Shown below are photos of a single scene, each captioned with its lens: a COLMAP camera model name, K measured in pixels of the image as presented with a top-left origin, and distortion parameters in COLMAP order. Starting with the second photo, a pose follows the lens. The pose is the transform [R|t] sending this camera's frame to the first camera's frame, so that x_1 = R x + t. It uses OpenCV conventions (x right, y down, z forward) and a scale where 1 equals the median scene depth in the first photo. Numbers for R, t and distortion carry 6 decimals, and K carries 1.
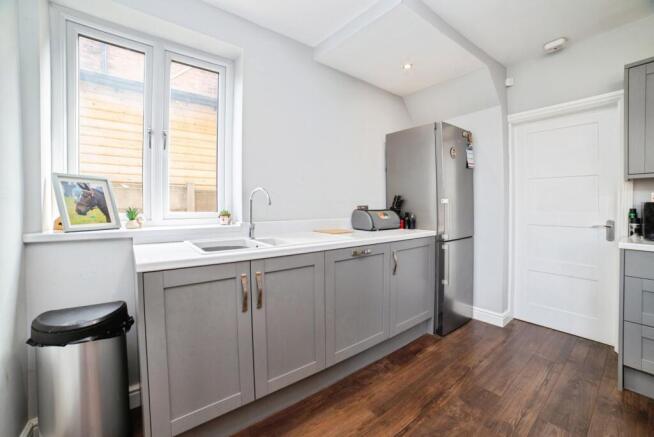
lens RADIAL K [[265.1, 0, 327.5], [0, 265.1, 208.8], [0, 0, 1]] dist [-0.033643, -0.000278]
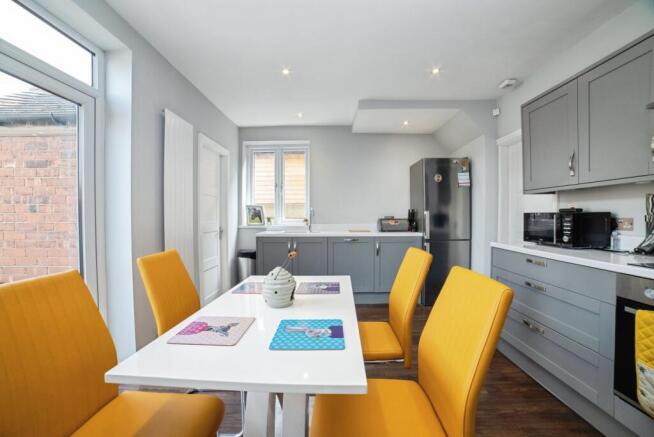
lens RADIAL K [[265.1, 0, 326.4], [0, 265.1, 218.0], [0, 0, 1]] dist [-0.033643, -0.000278]
pose [[0.774584, 0.003040, -0.632464, 1.343276], [-0.005590, 0.999982, -0.002039, 0.007725], [0.632447, 0.005114, 0.774587, -0.660259]]
